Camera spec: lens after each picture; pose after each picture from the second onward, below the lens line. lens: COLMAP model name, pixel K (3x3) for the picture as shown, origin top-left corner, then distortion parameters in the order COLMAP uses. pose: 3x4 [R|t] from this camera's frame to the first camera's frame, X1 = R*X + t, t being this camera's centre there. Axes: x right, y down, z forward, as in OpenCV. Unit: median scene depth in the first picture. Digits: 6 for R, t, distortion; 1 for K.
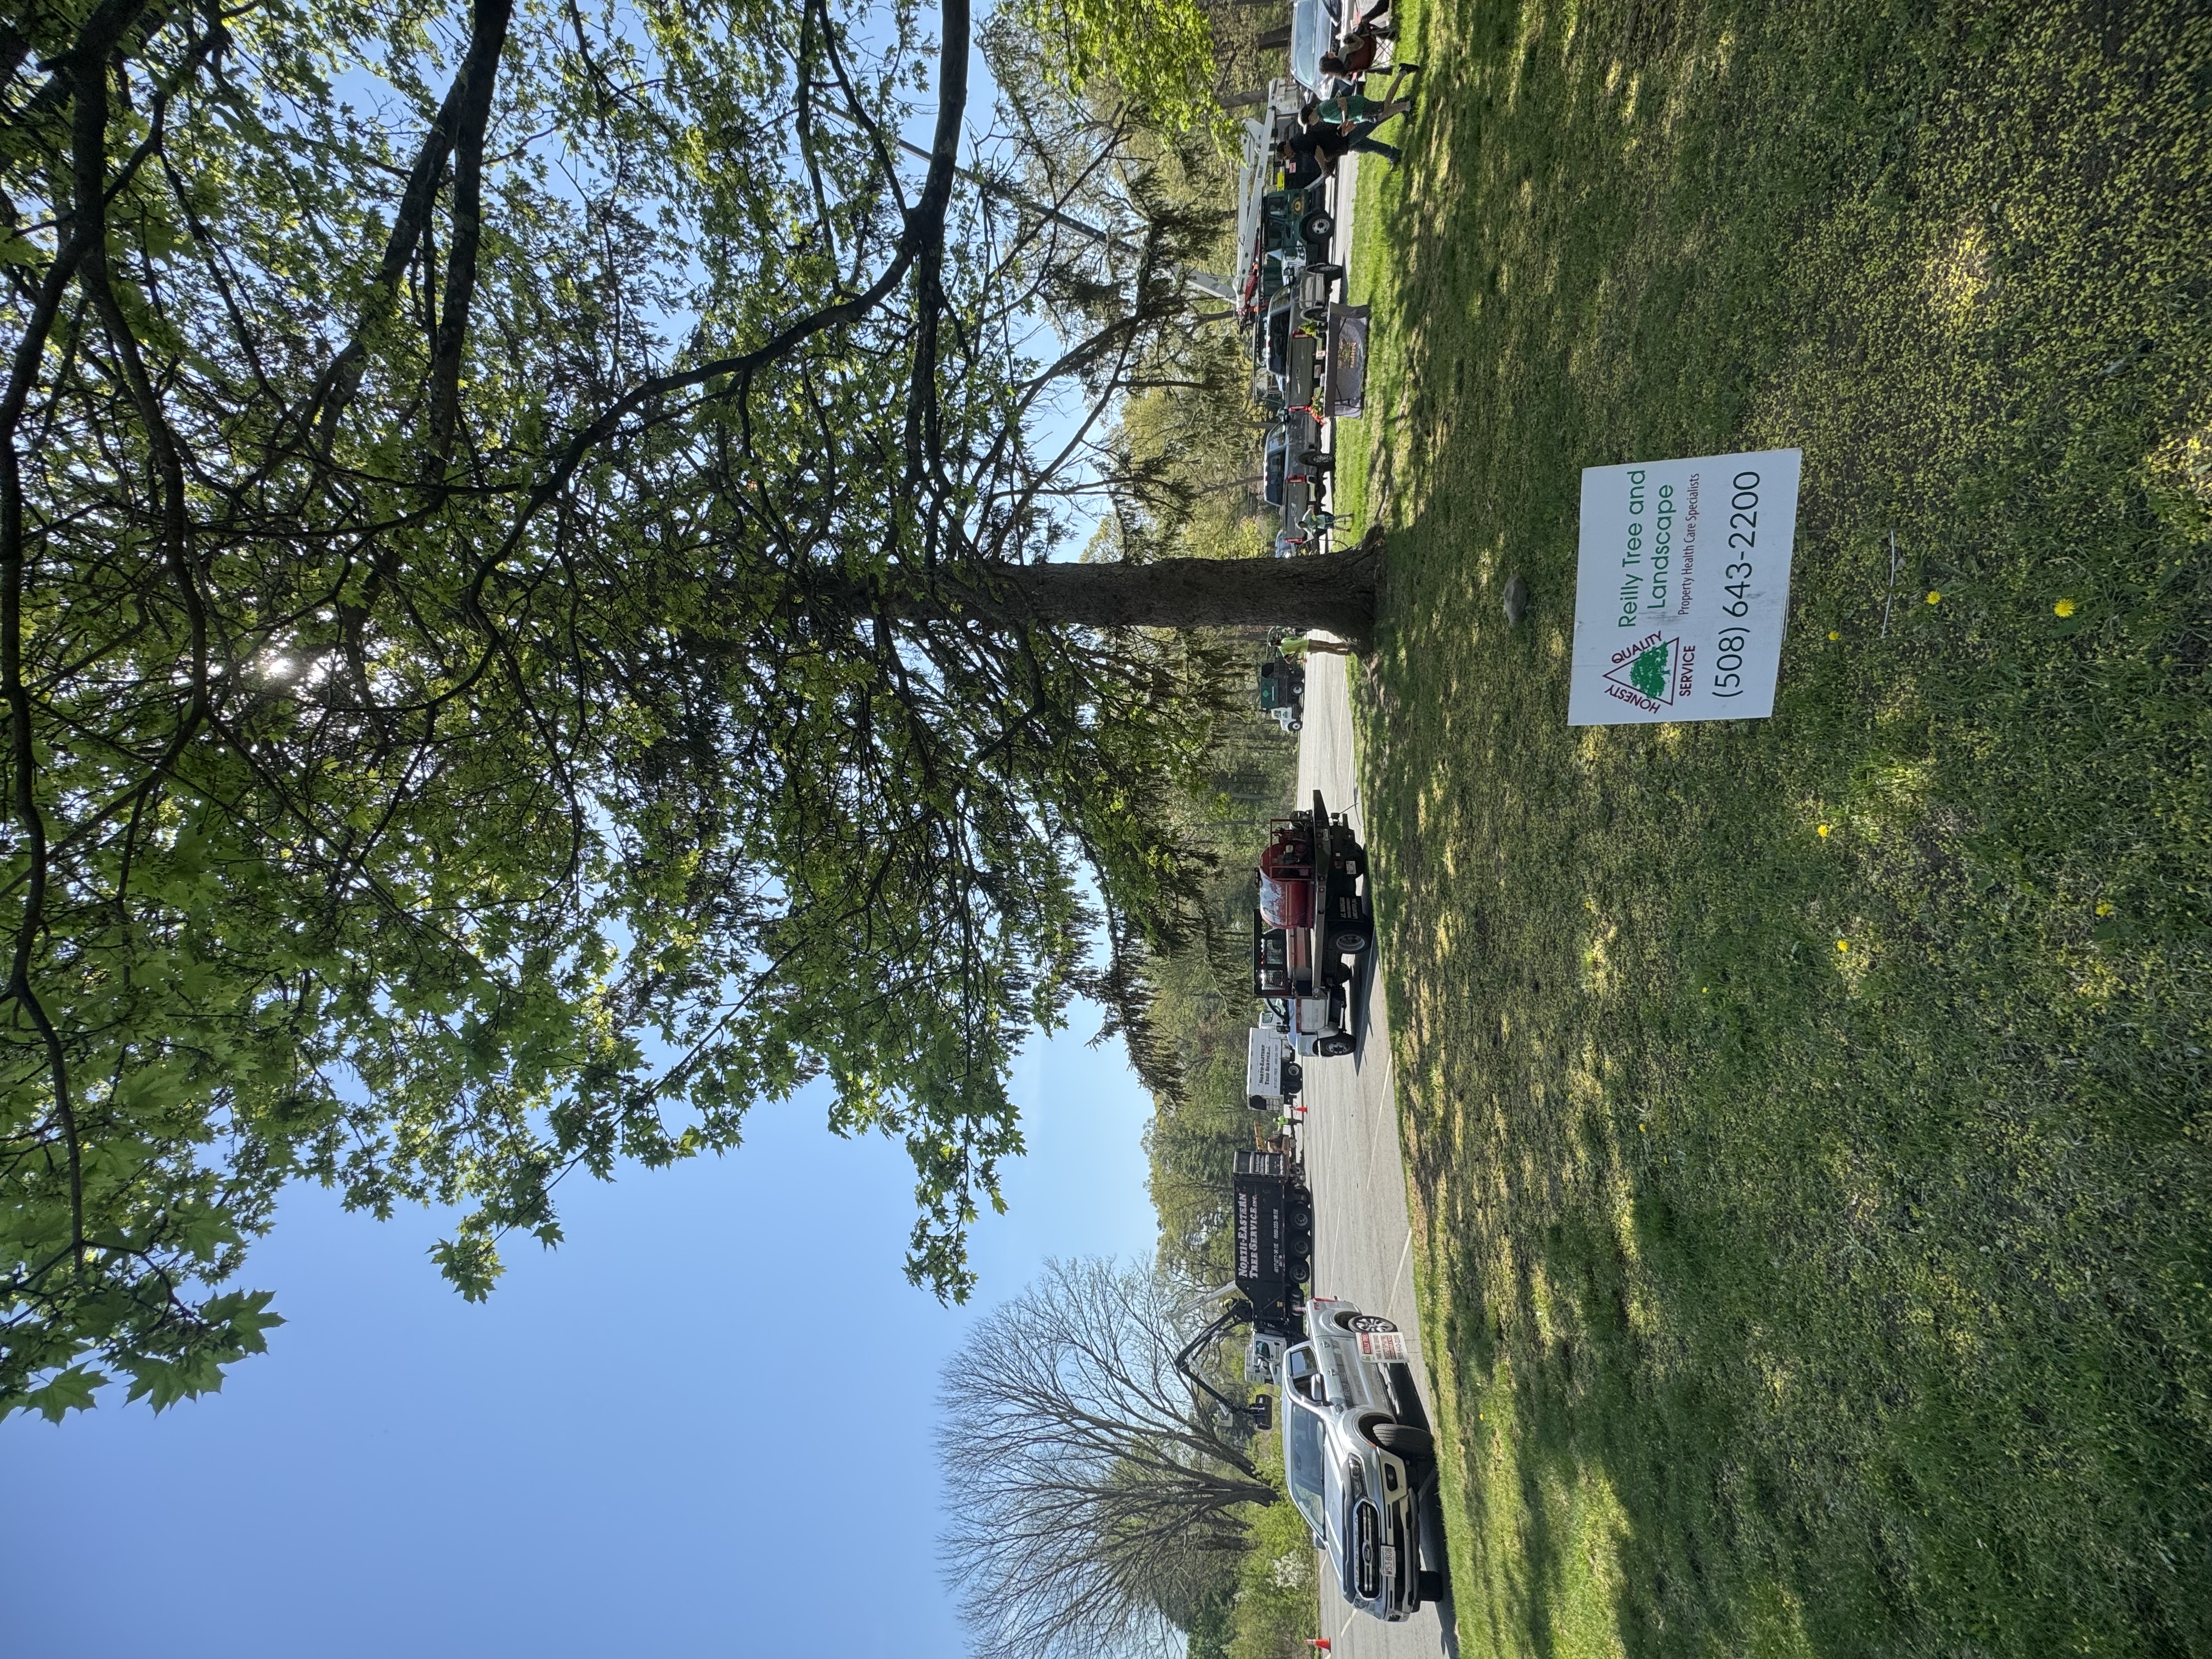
lens RADIAL K [[891.2, 0, 1105.0], [0, 891.2, 831.6], [0, 0, 1]] dist [-0.001713, 0.001115]
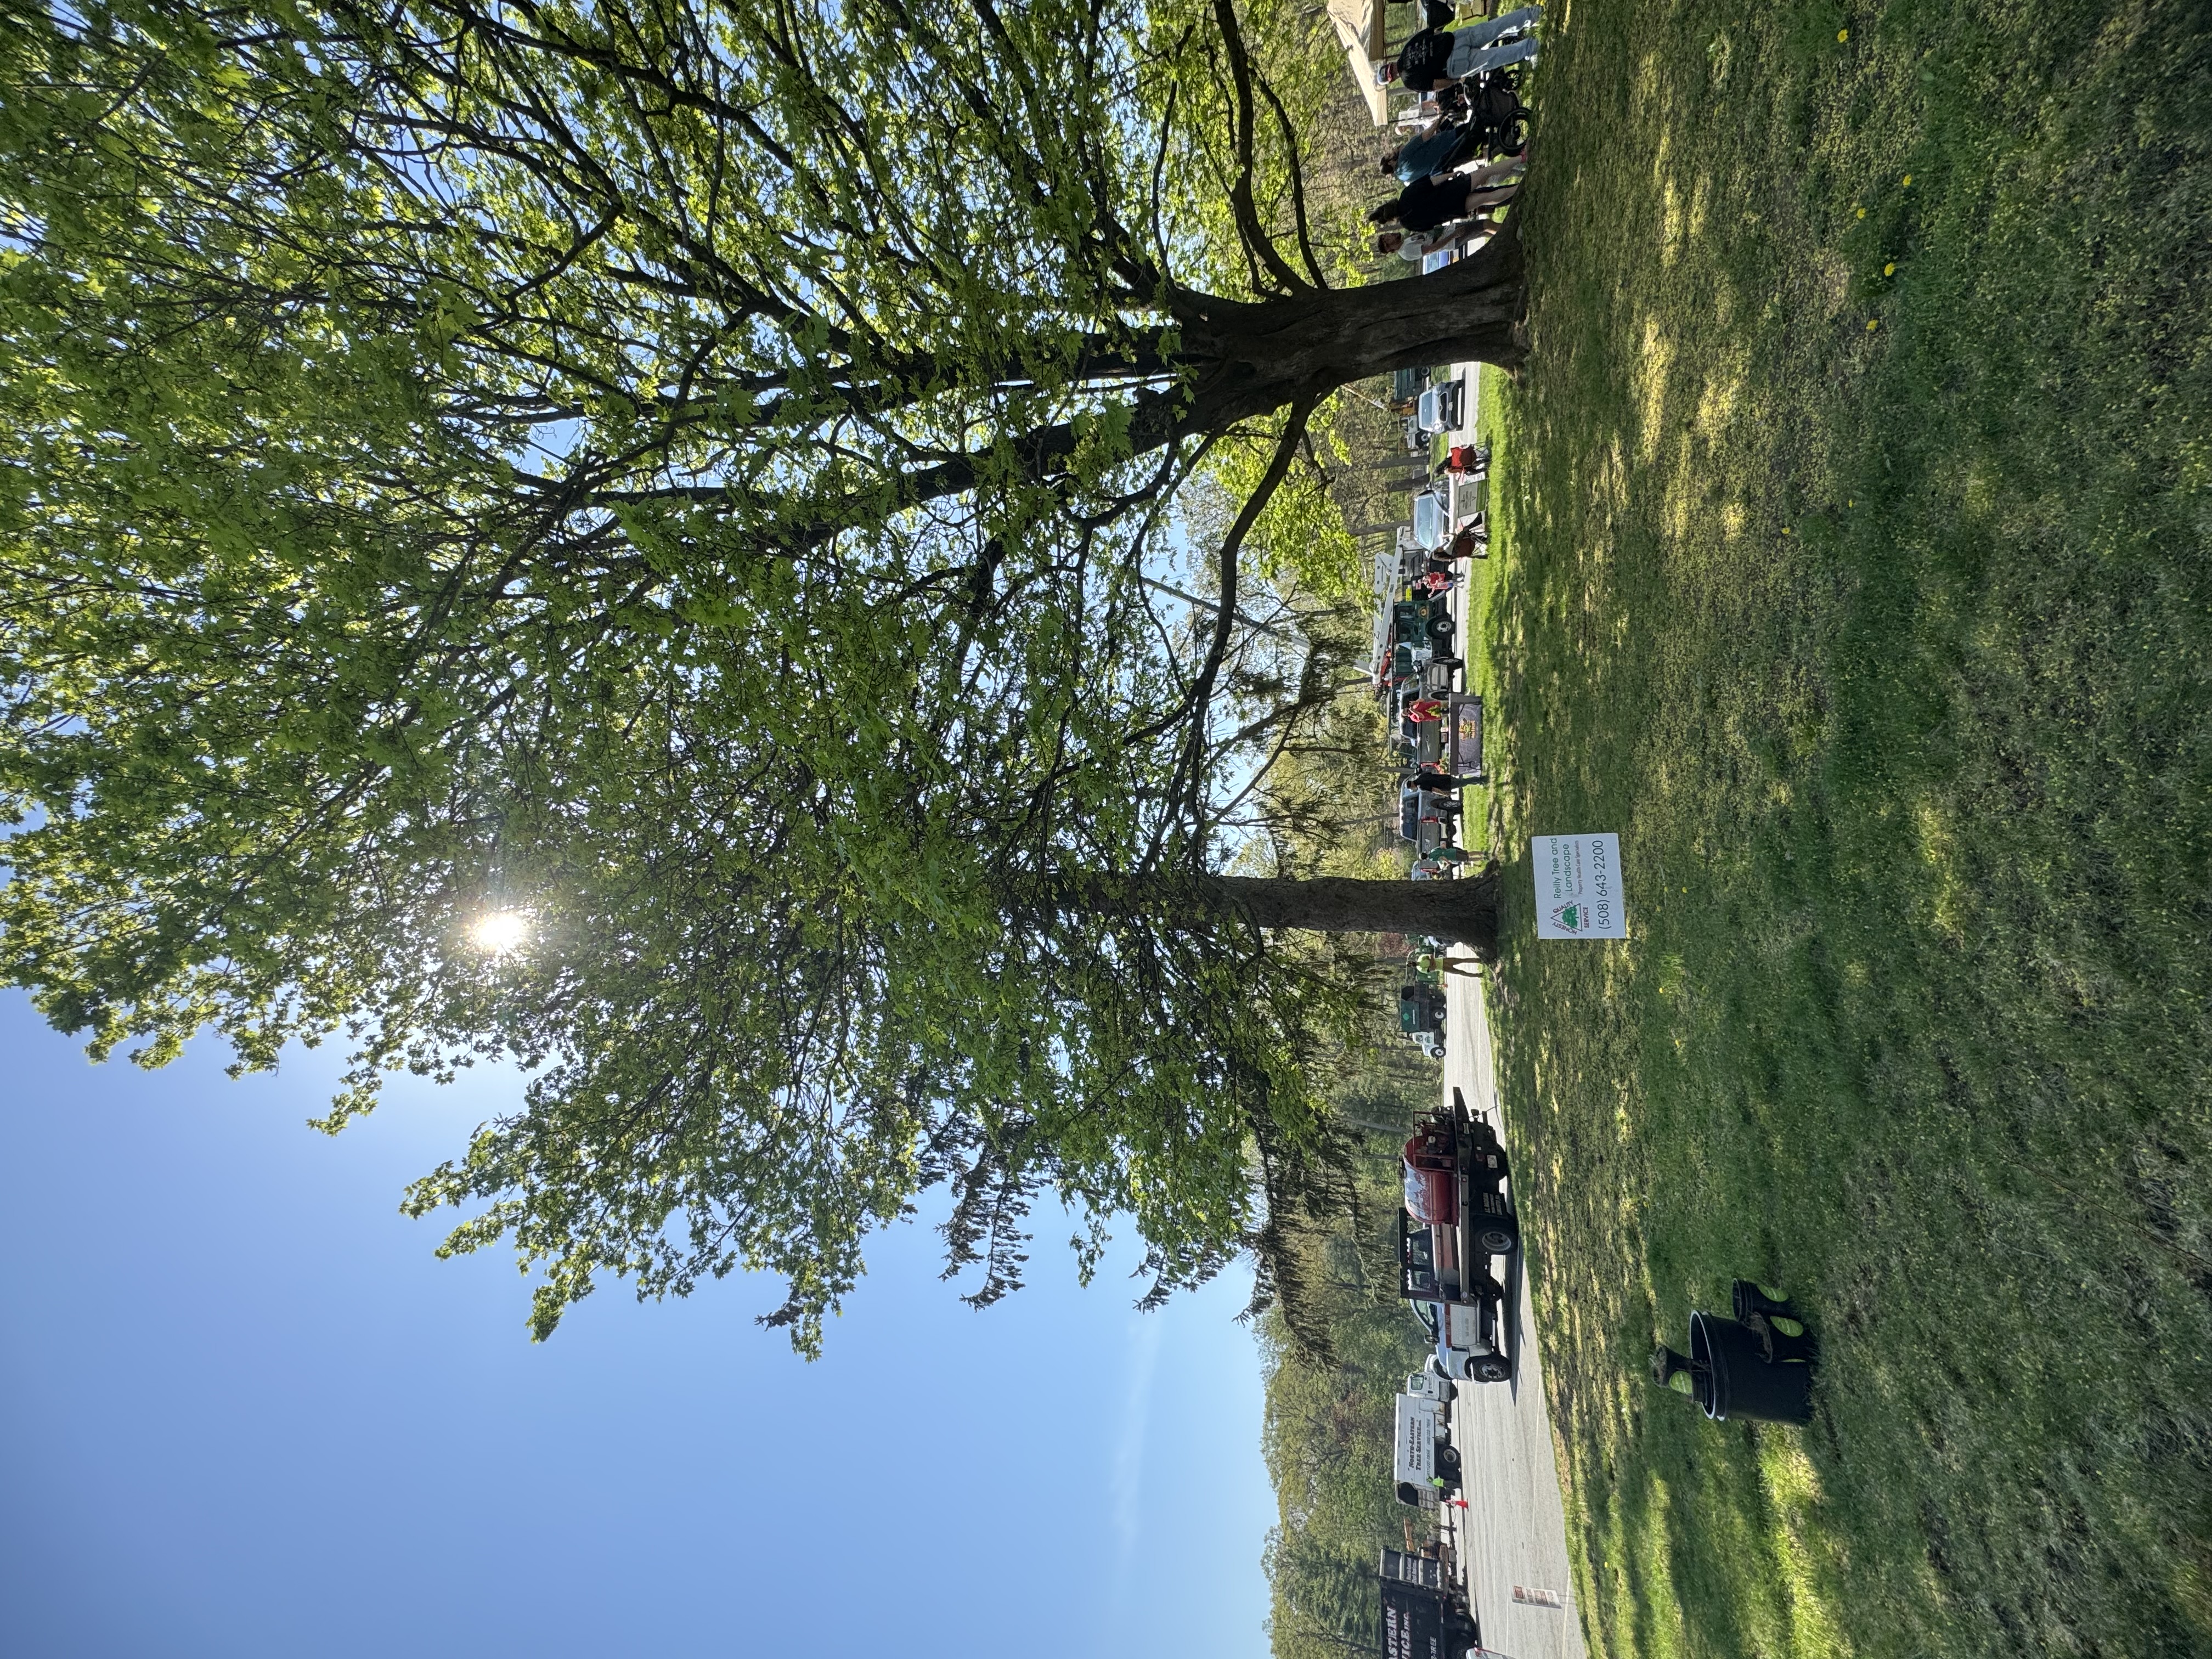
lens RADIAL K [[891.2, 0, 1093.0], [0, 891.2, 819.8], [0, 0, 1]] dist [-0.001713, 0.001115]
pose [[0.985249, 0.041720, -0.165966, -0.039188], [-0.097651, 0.933493, -0.345043, 0.077928], [0.140533, 0.356160, 0.923797, -0.219025]]
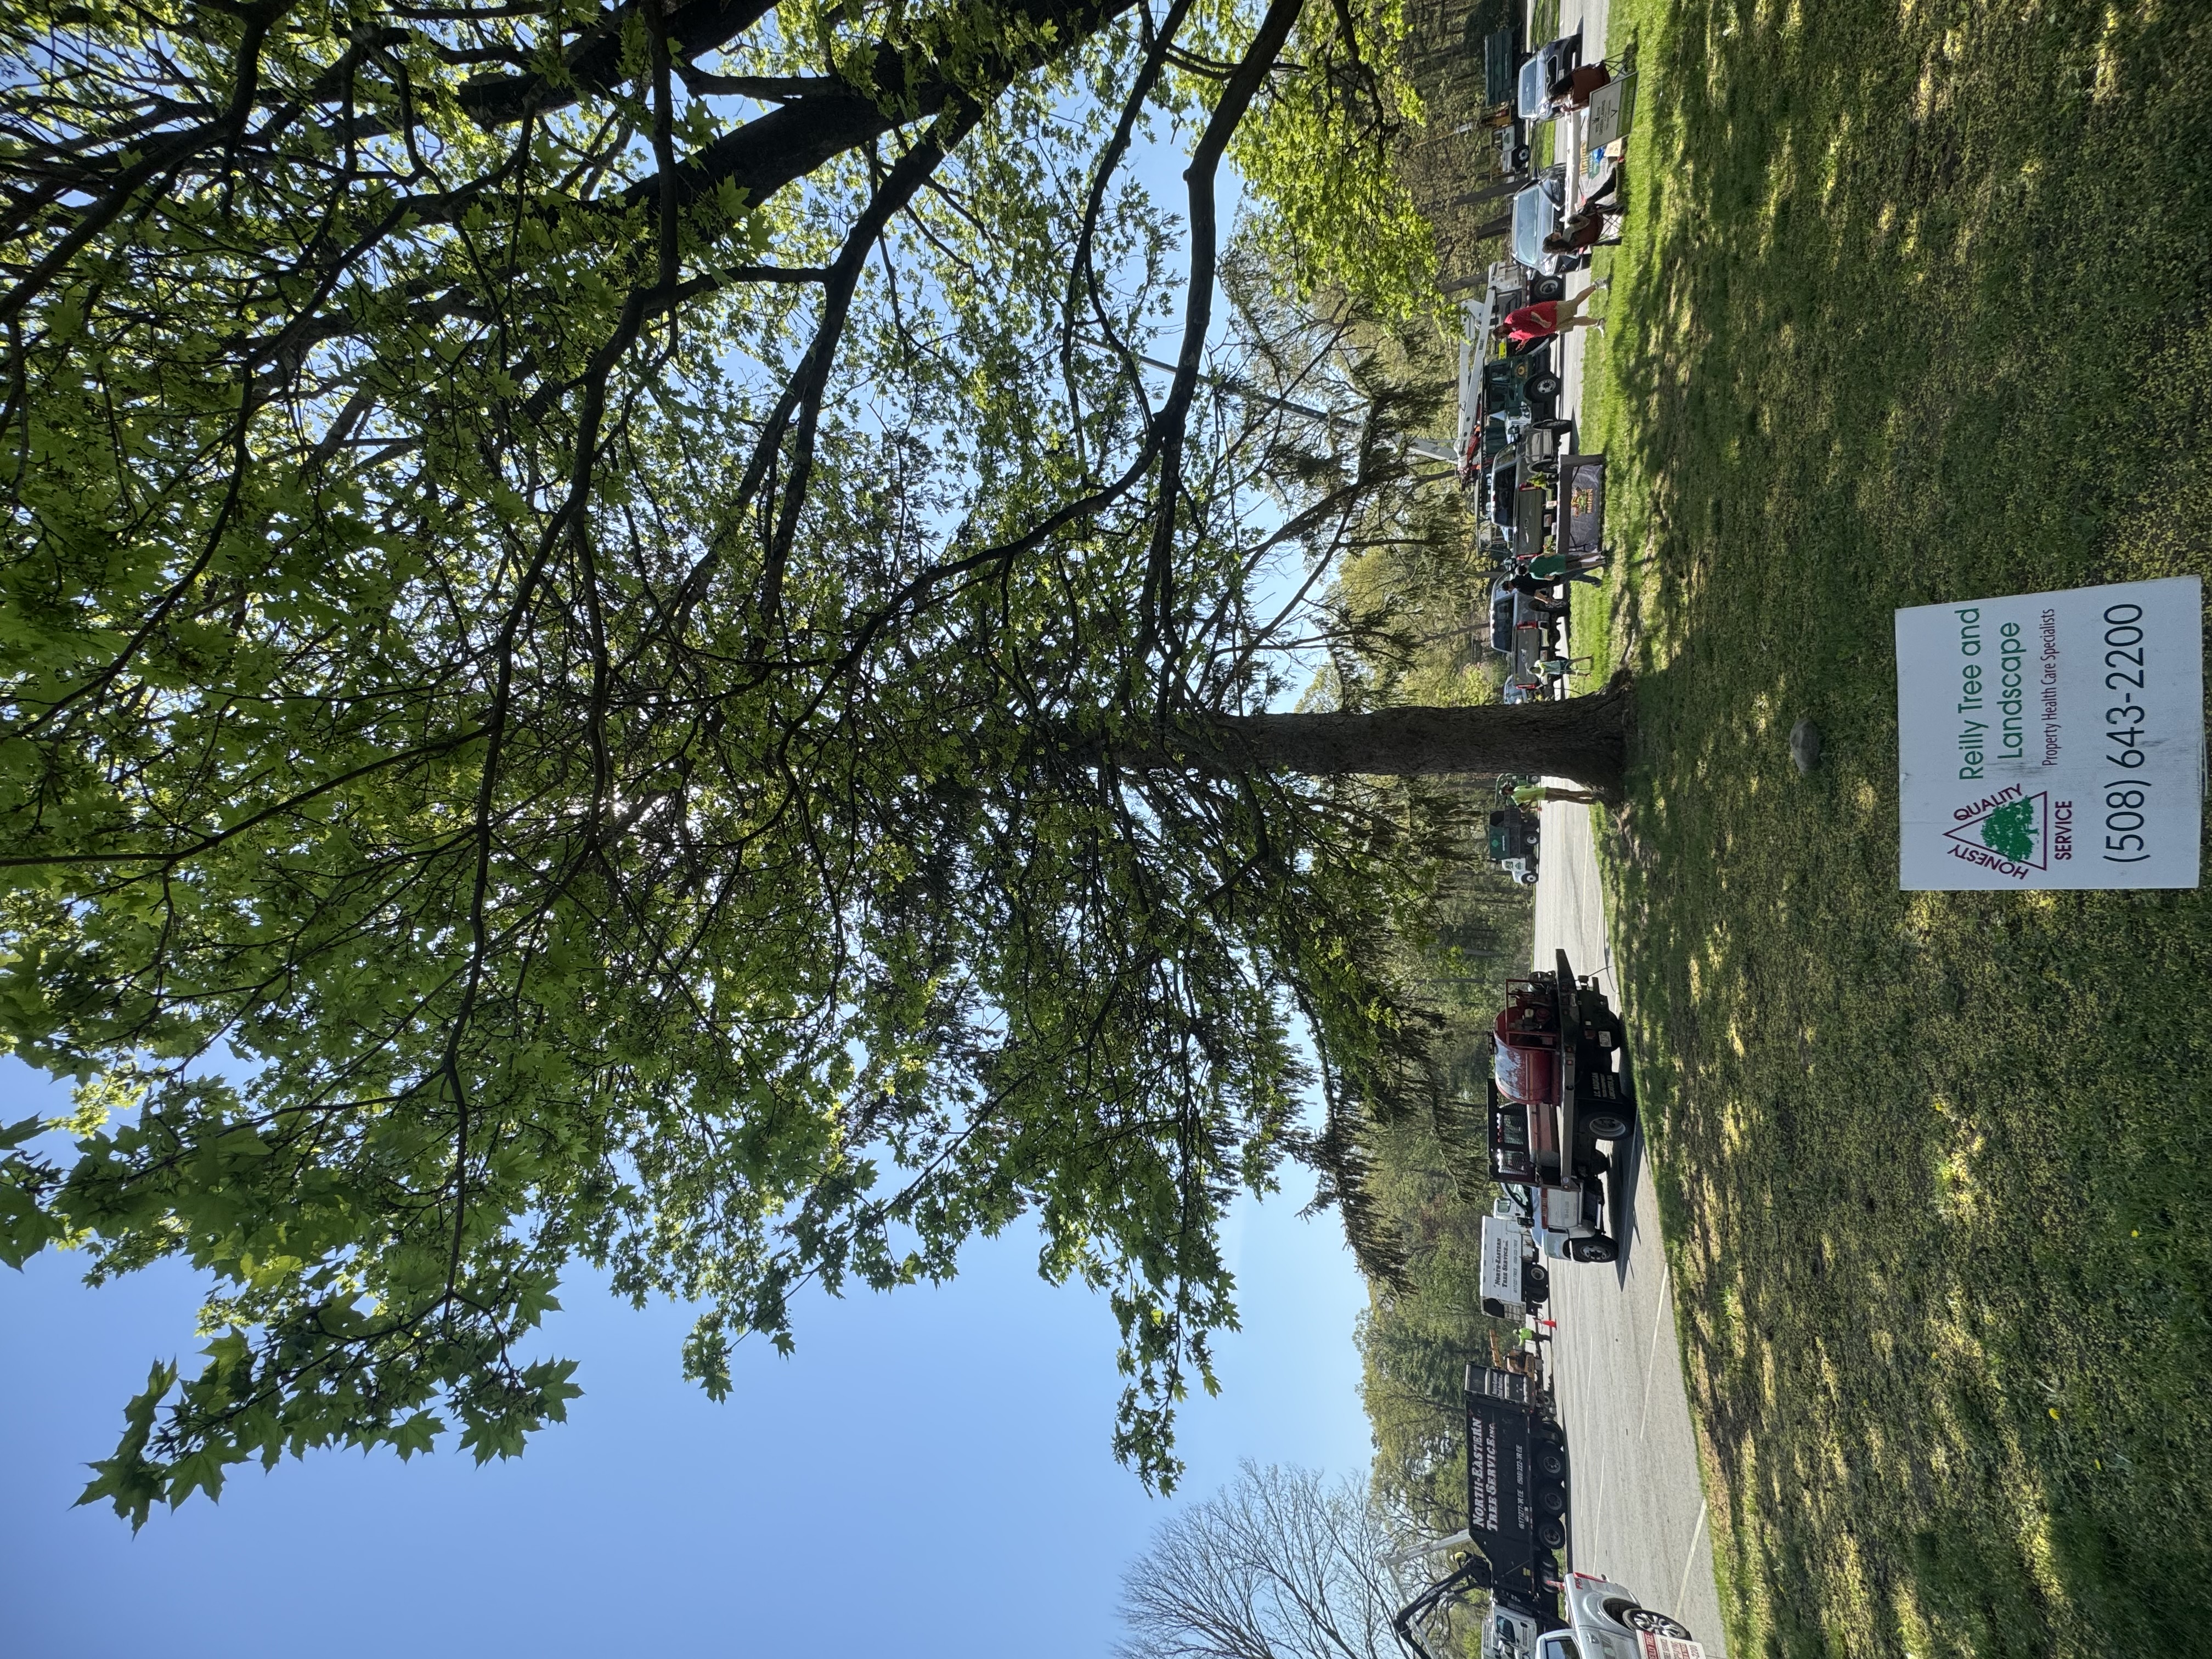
lens RADIAL K [[891.2, 0, 1099.1], [0, 891.2, 827.8], [0, 0, 1]] dist [-0.001713, 0.001115]
pose [[0.970989, 0.013980, -0.238713, -0.004558], [-0.053035, 0.986017, -0.157979, -0.000135], [0.233167, 0.166056, 0.958154, -0.003072]]
